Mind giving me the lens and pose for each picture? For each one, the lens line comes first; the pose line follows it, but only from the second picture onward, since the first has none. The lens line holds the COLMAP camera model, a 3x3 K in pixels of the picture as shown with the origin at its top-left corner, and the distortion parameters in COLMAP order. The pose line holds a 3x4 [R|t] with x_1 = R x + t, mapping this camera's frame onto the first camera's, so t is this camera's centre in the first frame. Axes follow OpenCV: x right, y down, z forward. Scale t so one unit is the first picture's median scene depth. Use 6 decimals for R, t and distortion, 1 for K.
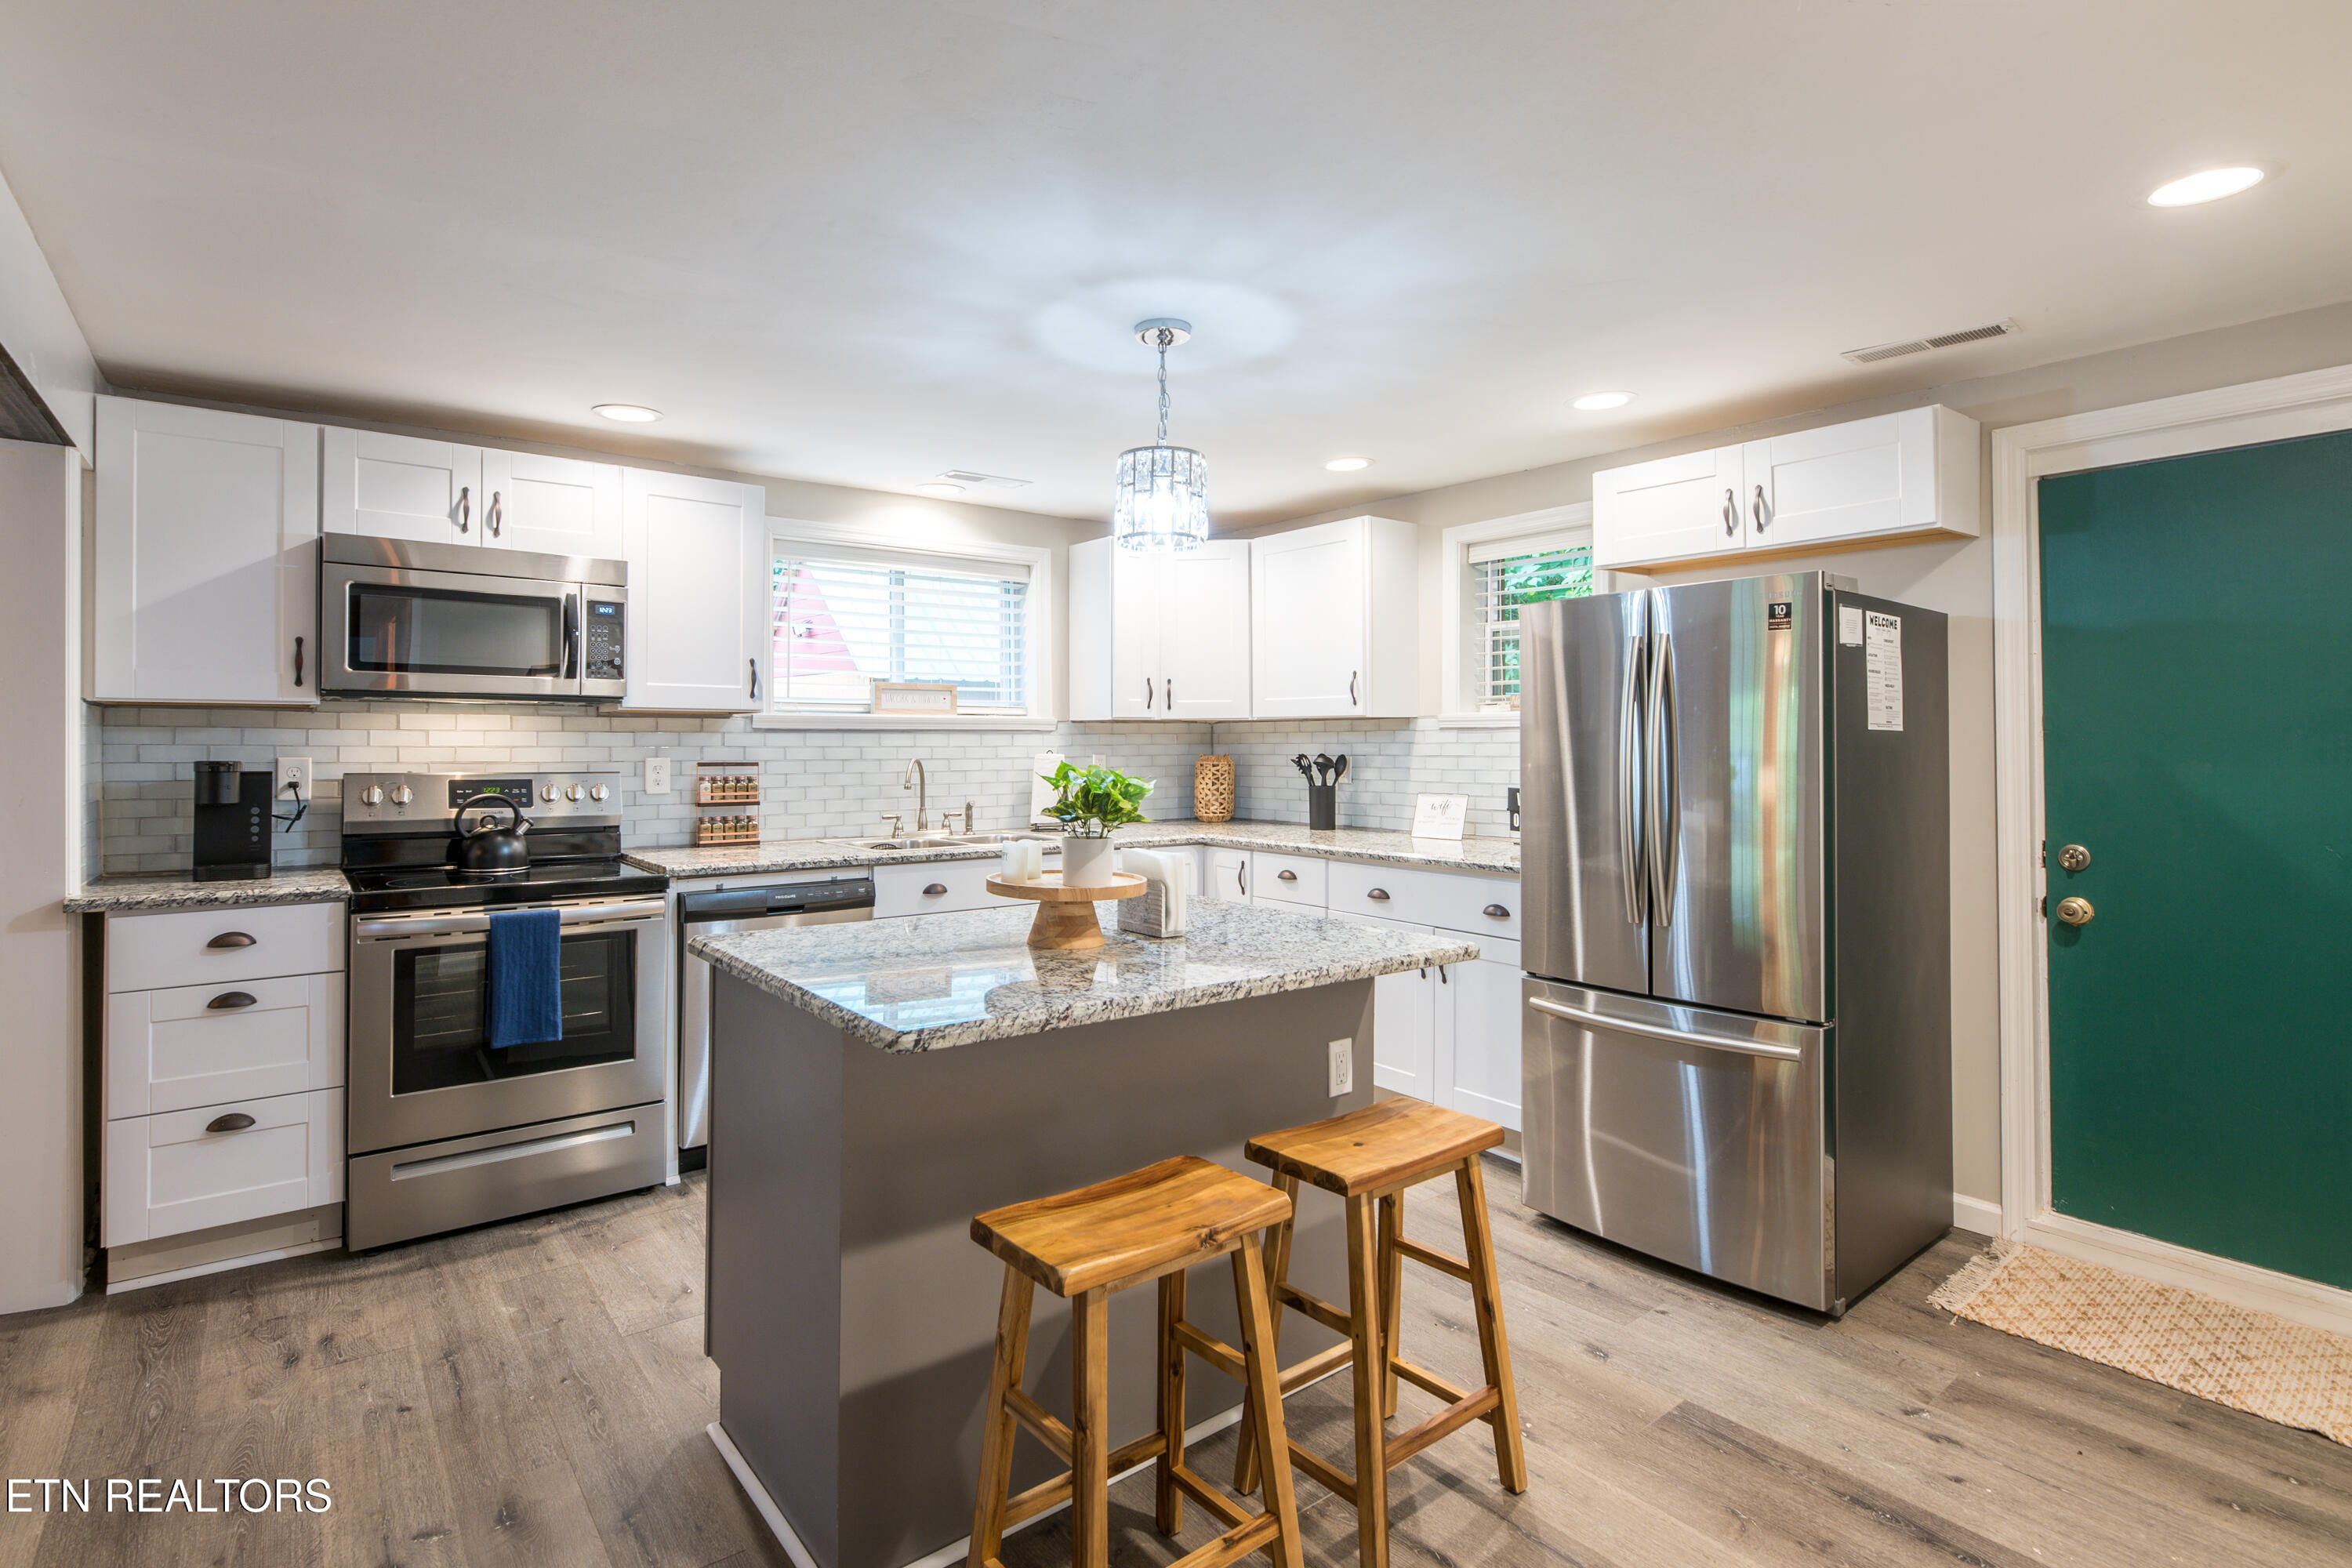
lens RADIAL K [[1118.6, 0, 1105.9], [0, 1118.6, 741.8], [0, 0, 1]] dist [-0.000797, -0.000681]
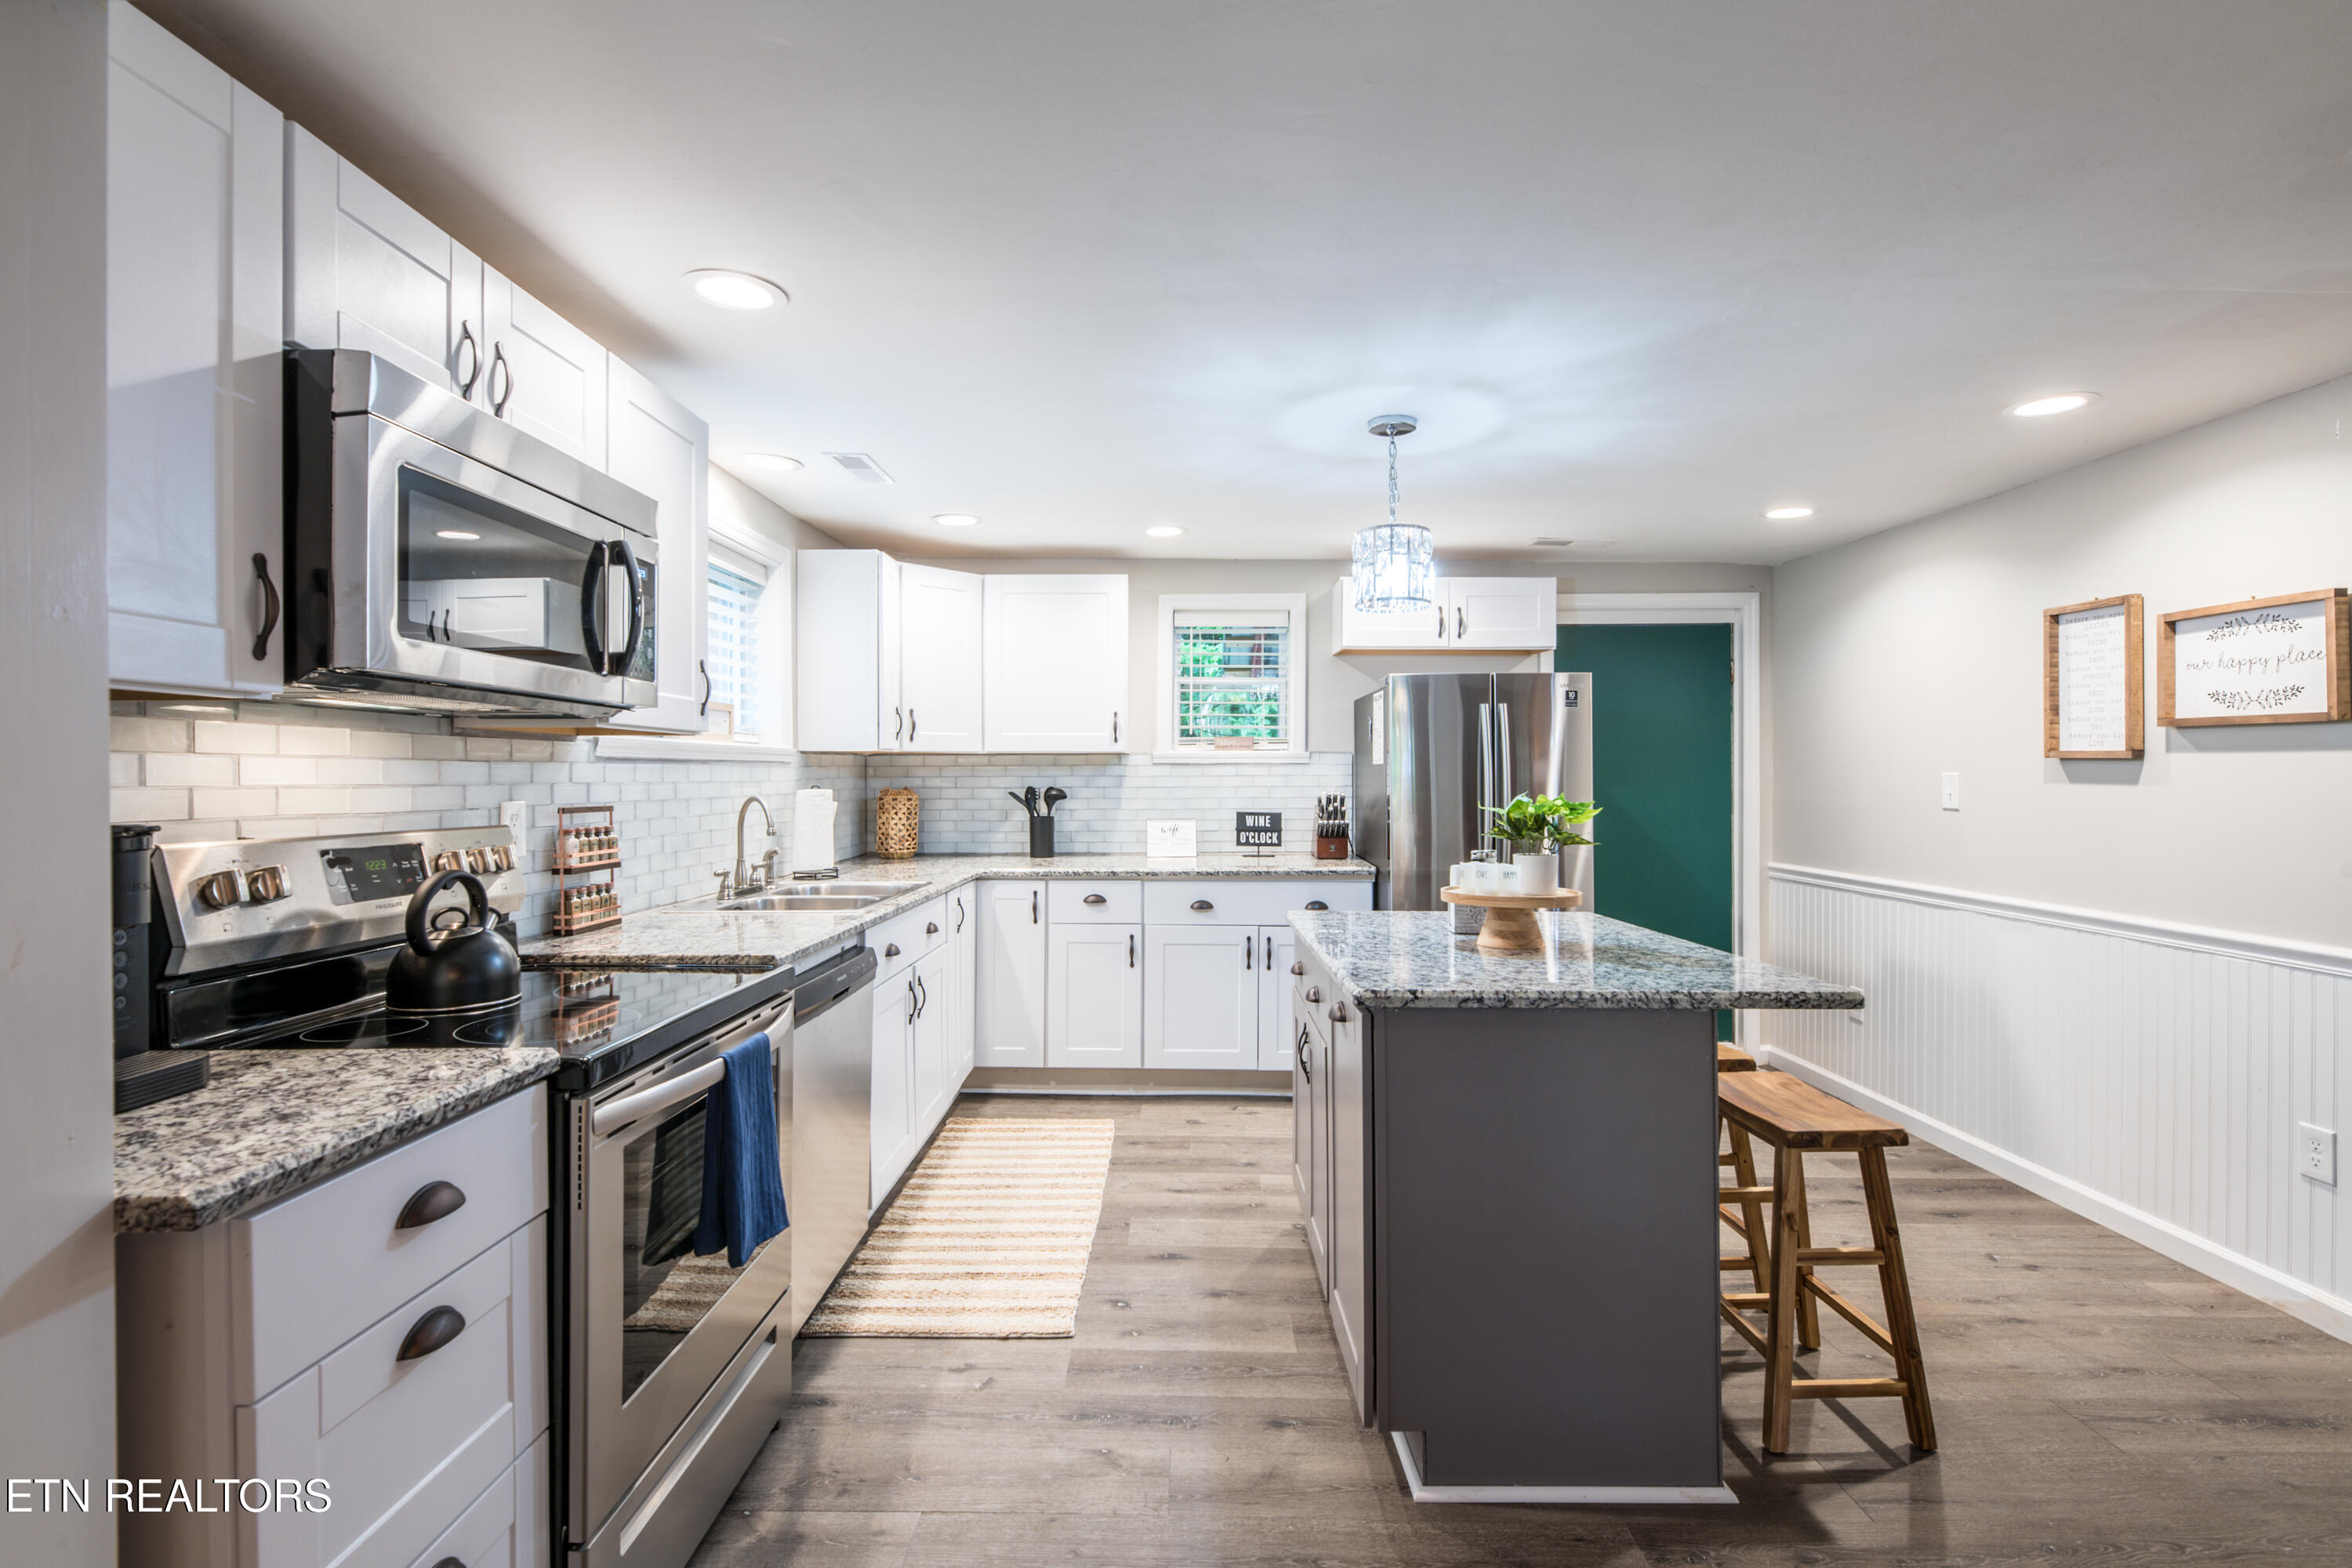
lens RADIAL K [[1076.1, 0, 1172.8], [0, 1076.1, 773.4], [0, 0, 1]] dist [-0.000493, -0.000173]
pose [[0.610336, 0.000211, 0.792143, -0.594845], [-0.000023, 1.000000, -0.000248, -0.001568], [-0.792143, 0.000133, 0.610336, 0.299871]]
